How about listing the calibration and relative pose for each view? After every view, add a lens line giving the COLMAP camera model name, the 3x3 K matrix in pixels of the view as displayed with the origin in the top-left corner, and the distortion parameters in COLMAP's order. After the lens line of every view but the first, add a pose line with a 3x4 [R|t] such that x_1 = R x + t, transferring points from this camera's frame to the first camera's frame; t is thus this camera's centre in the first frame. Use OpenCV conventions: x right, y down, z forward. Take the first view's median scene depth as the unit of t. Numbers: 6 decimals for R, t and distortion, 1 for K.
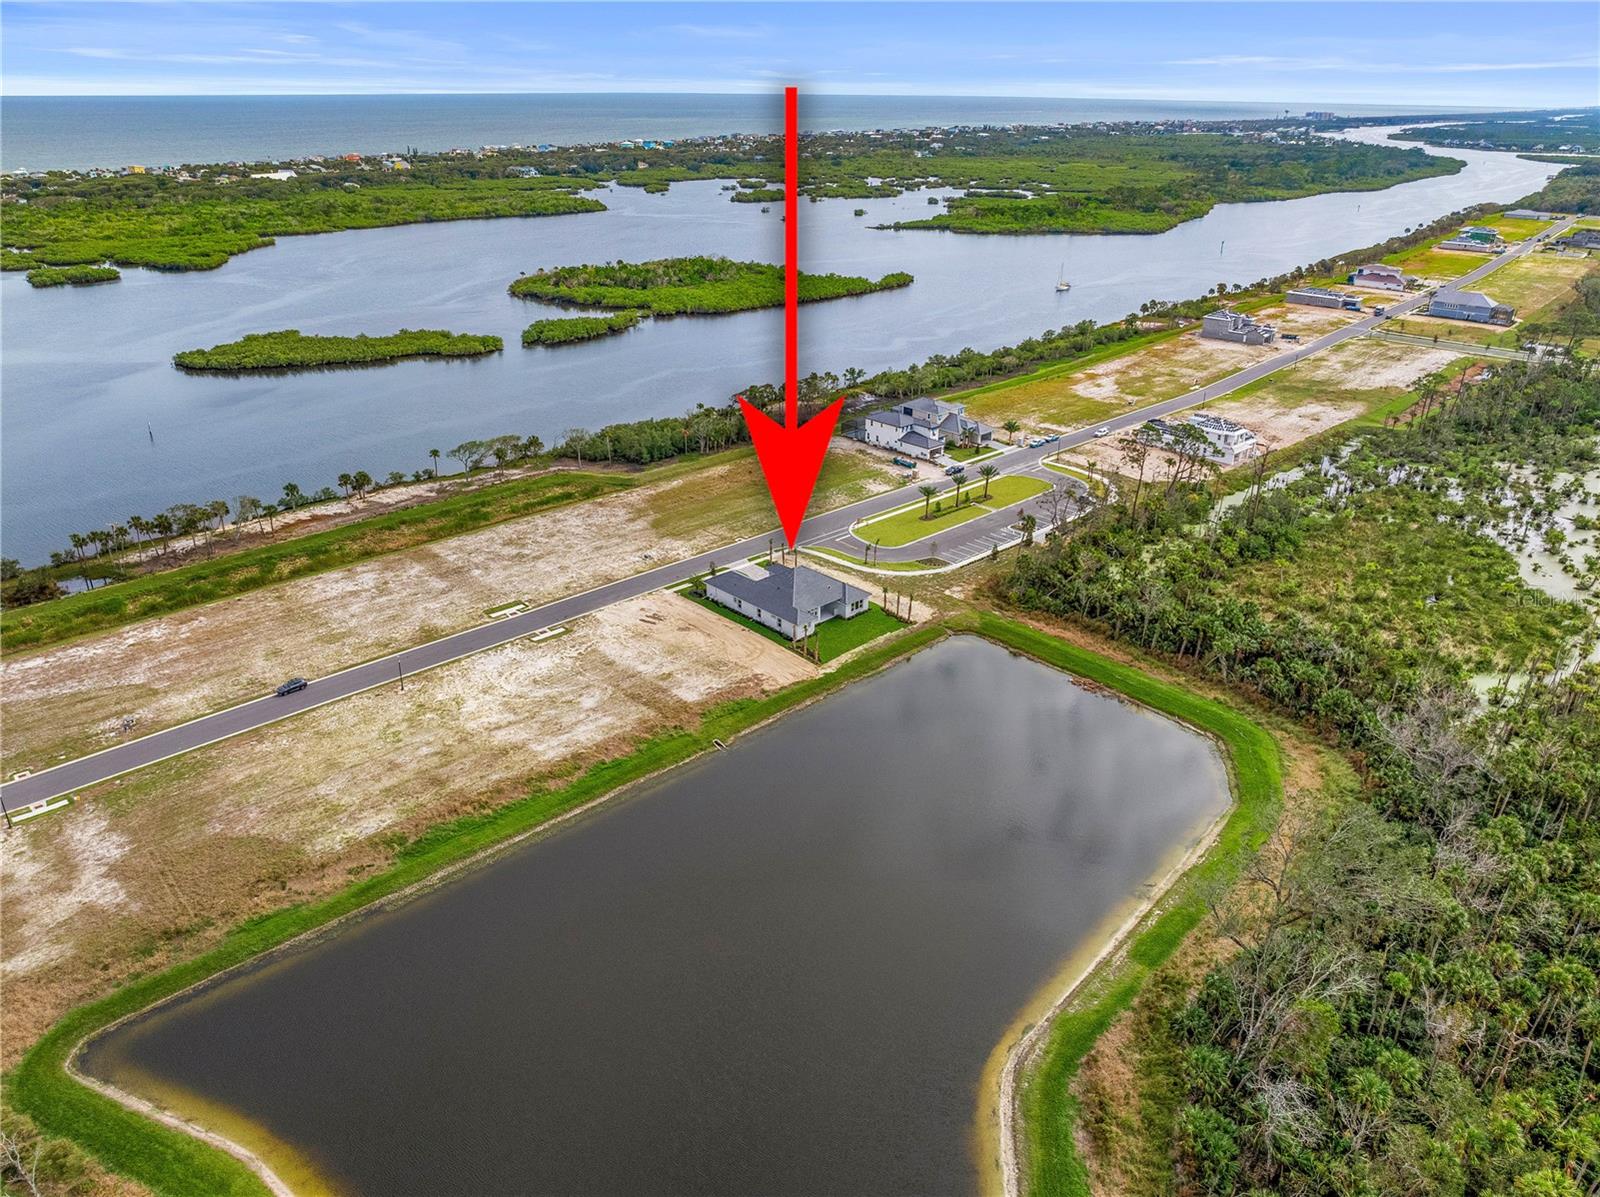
lens RADIAL K [[1113.8, 0, 811.2], [0, 1113.8, 598.7], [0, 0, 1]] dist [-0.037668, 0.001500]
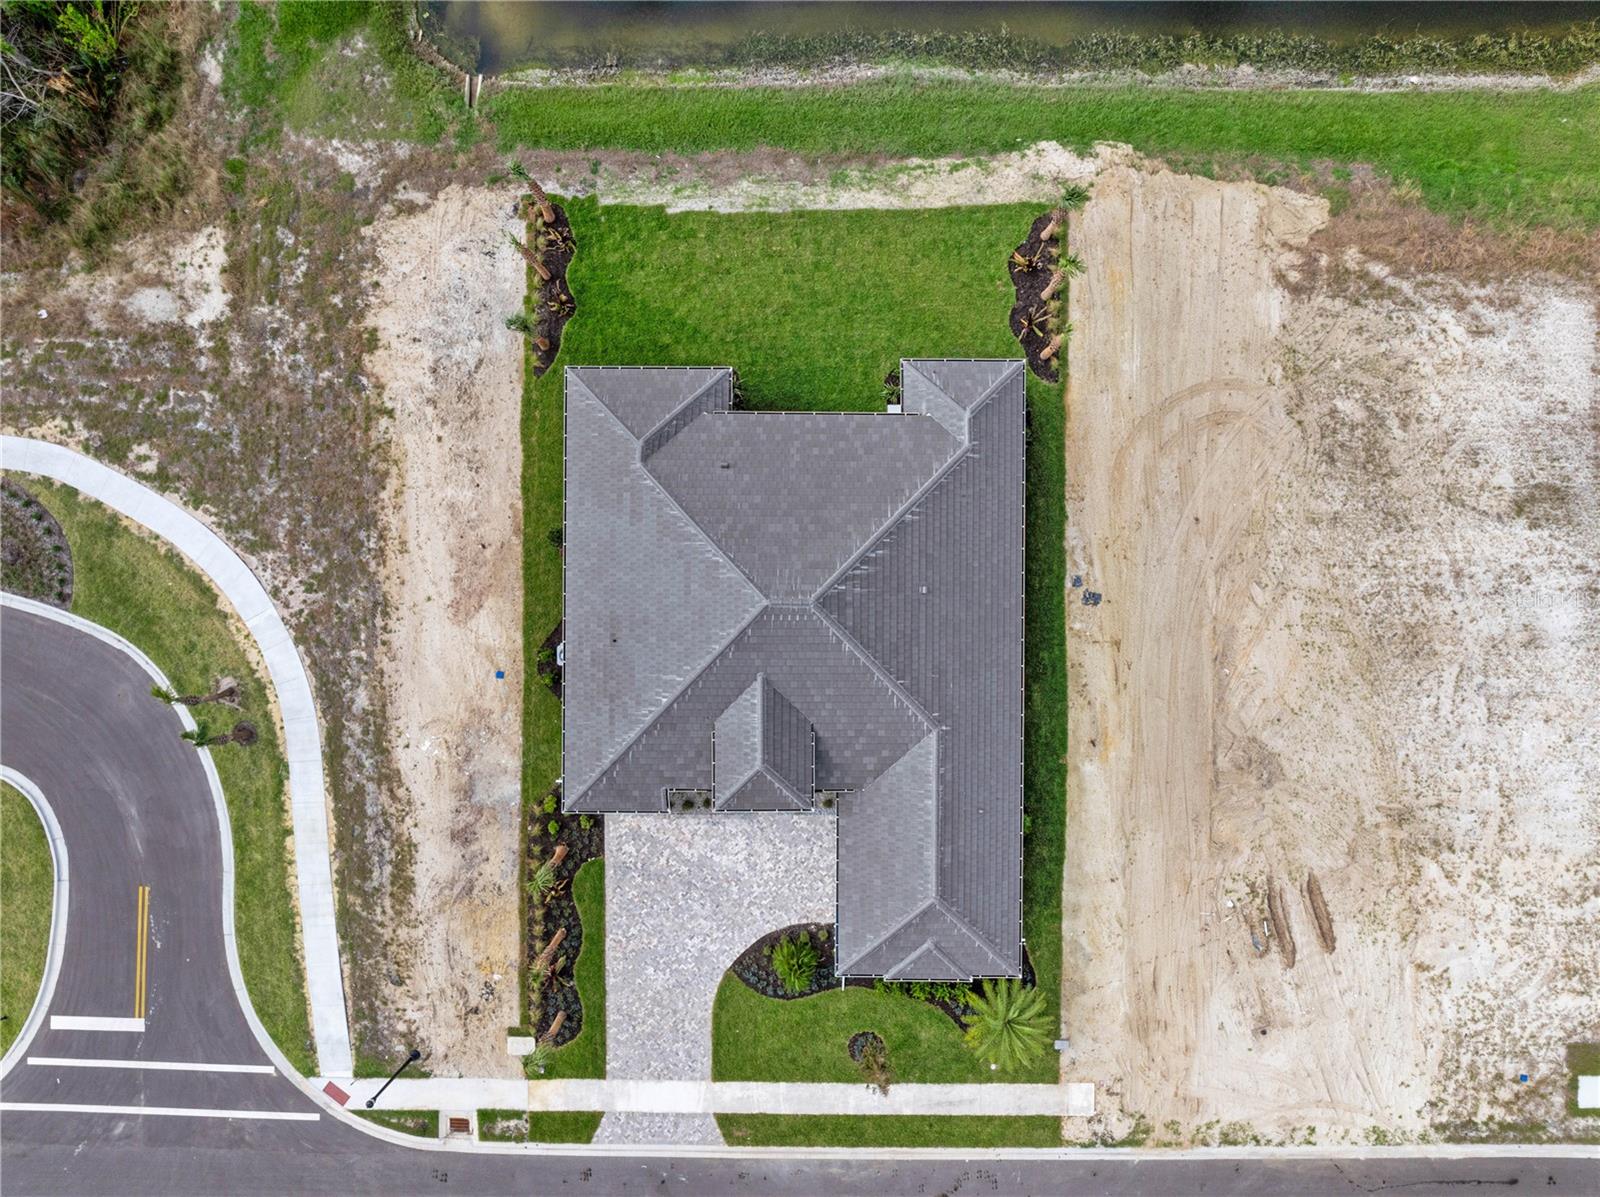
lens RADIAL K [[1129.9, 0, 800.0], [0, 1129.9, 598.5], [0, 0, 1]] dist [-0.058104, 0.028434]
pose [[-0.715671, -0.698436, -0.001357, -0.010371], [0.290034, -0.298957, 0.909123, -0.176656], [-0.635370, 0.650240, 0.416525, 0.741034]]
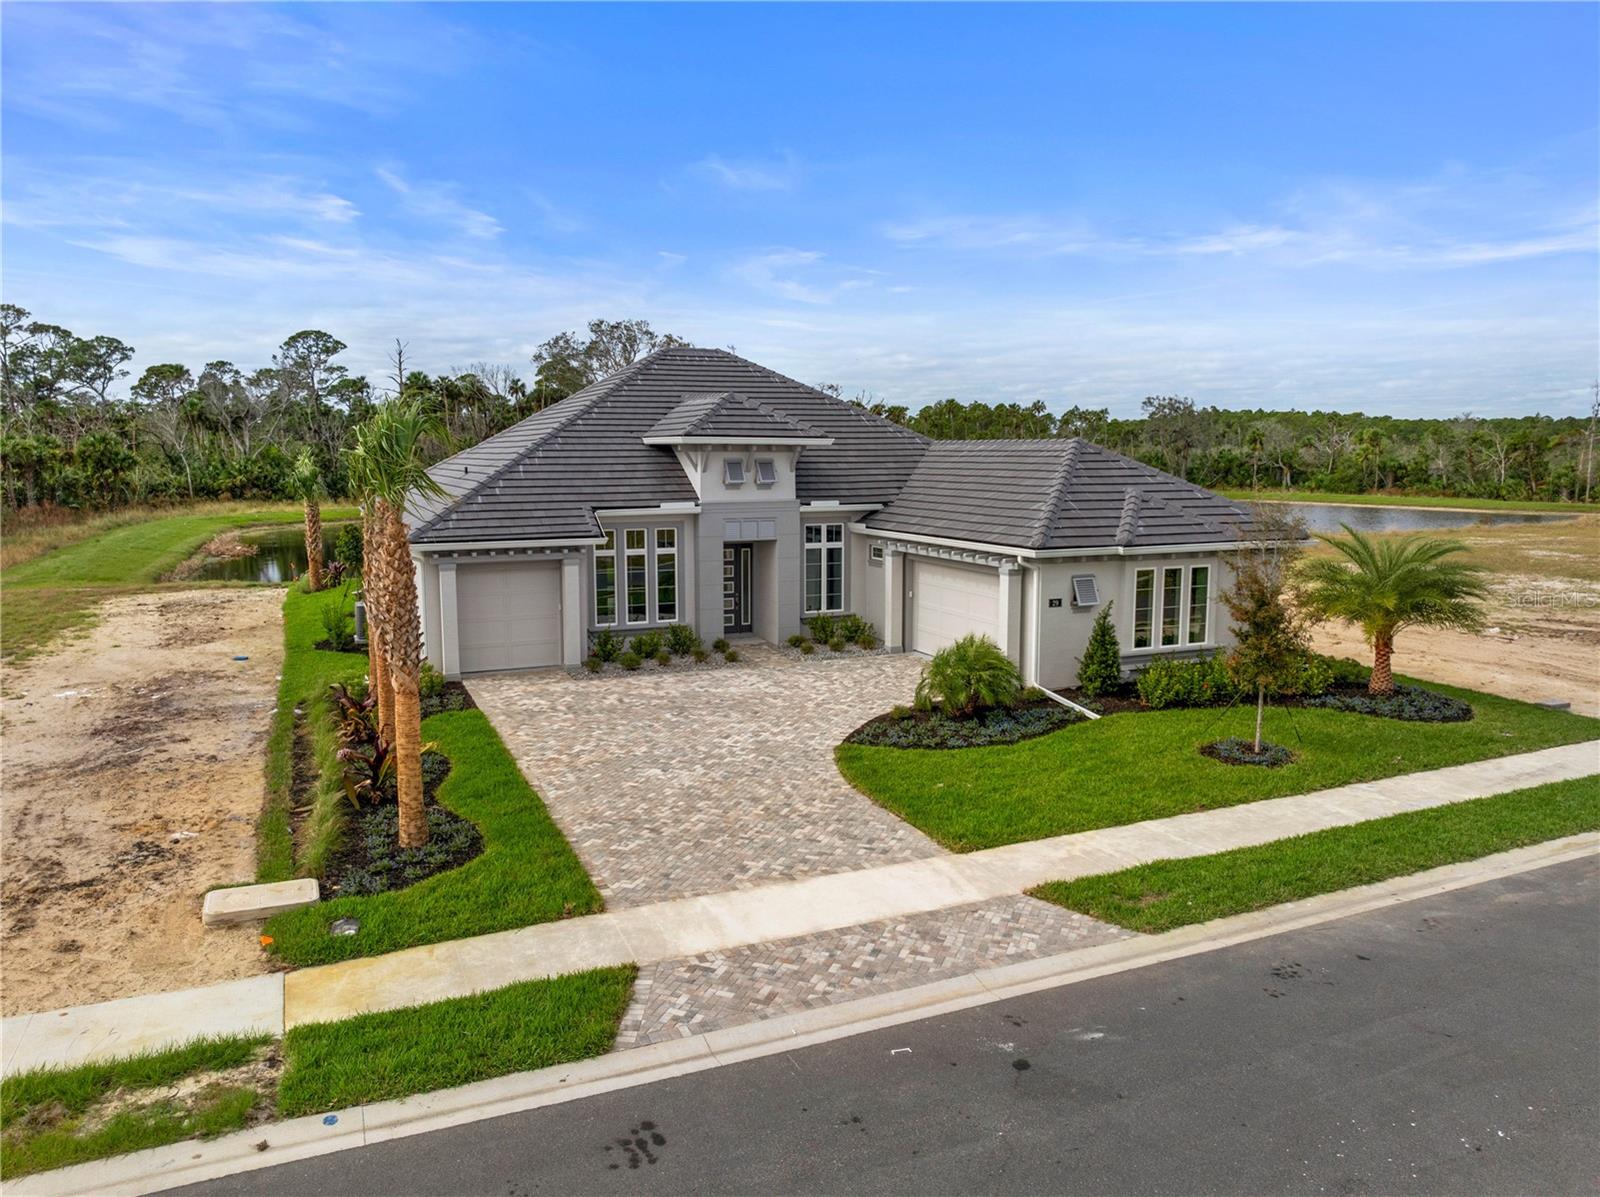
lens RADIAL K [[1129.9, 0, 800.0], [0, 1129.9, 598.5], [0, 0, 1]] dist [-0.058104, 0.028434]
pose [[-0.938248, -0.055938, 0.341411, -0.072600], [0.134145, 0.850818, 0.508050, -0.066909], [-0.318898, 0.522475, -0.790774, 0.936849]]
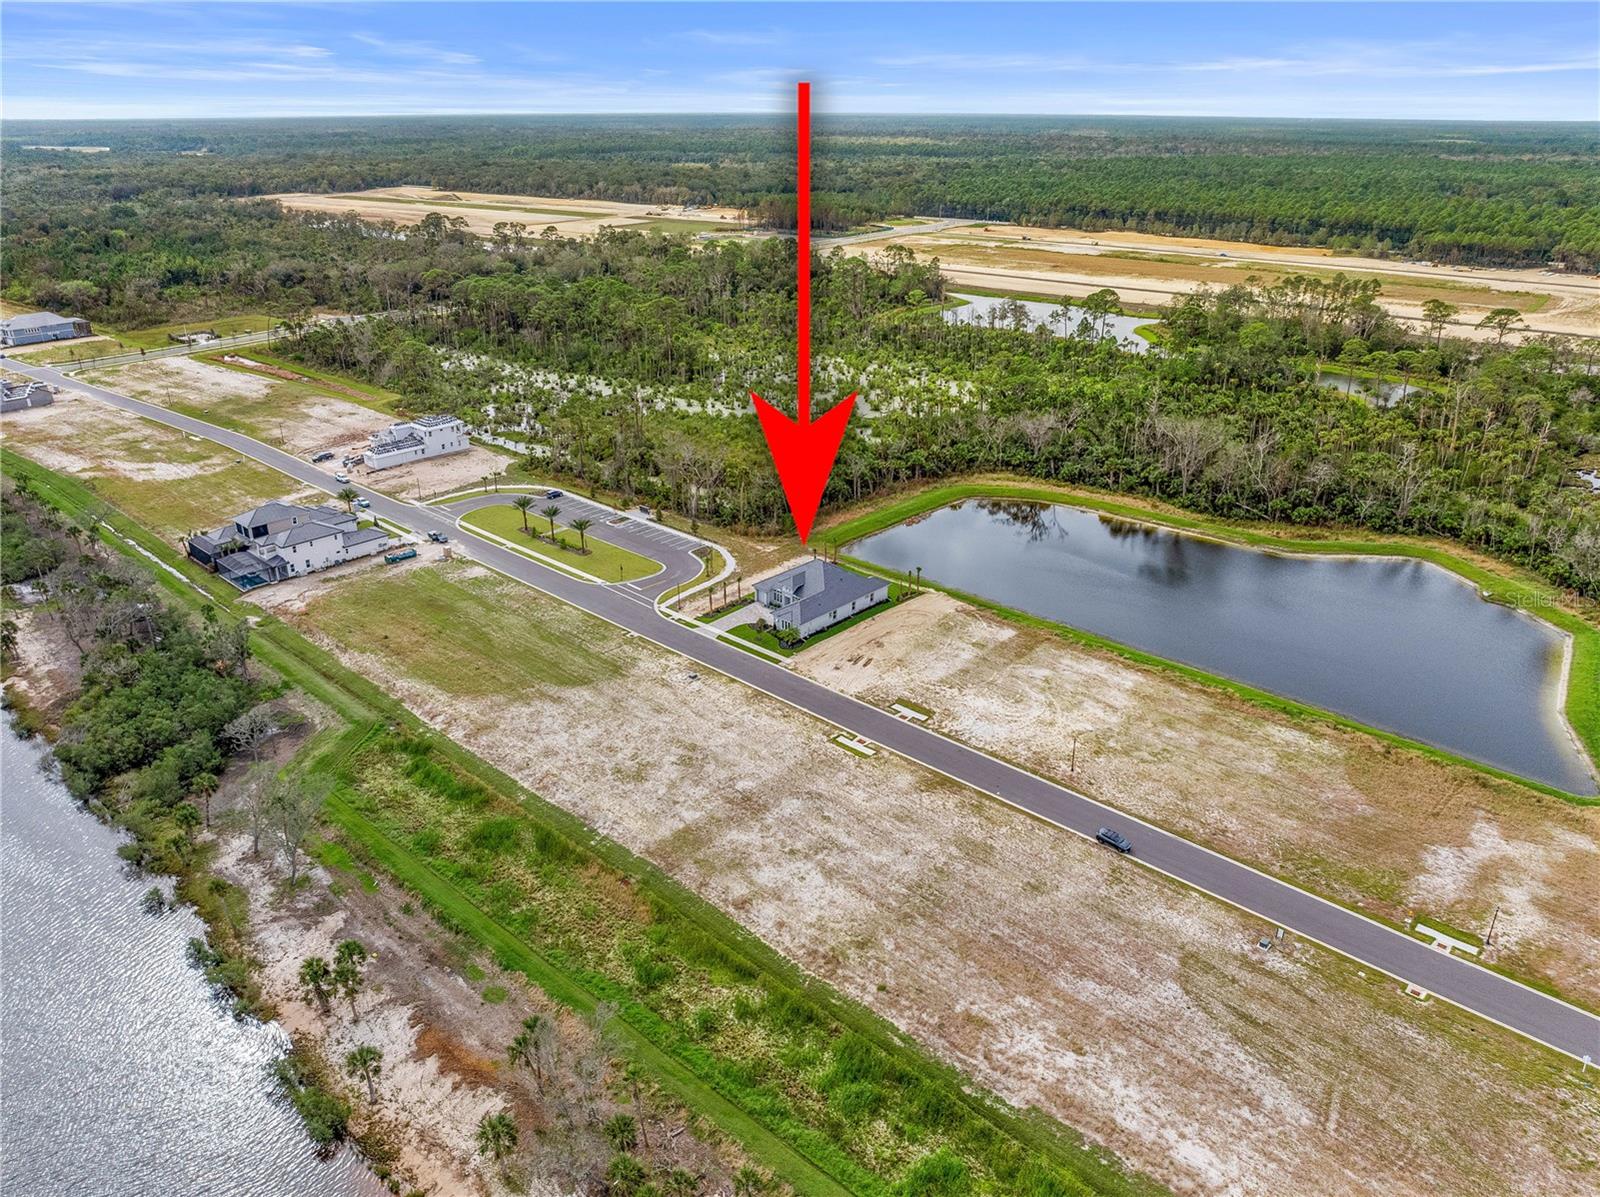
lens RADIAL K [[1111.9, 0, 792.8], [0, 1111.9, 593.6], [0, 0, 1]] dist [-0.035341, -0.003377]
pose [[-0.052588, -0.408356, 0.911307, -0.795488], [0.415851, 0.820725, 0.391764, -0.344865], [-0.907911, 0.399570, 0.126655, 0.732905]]
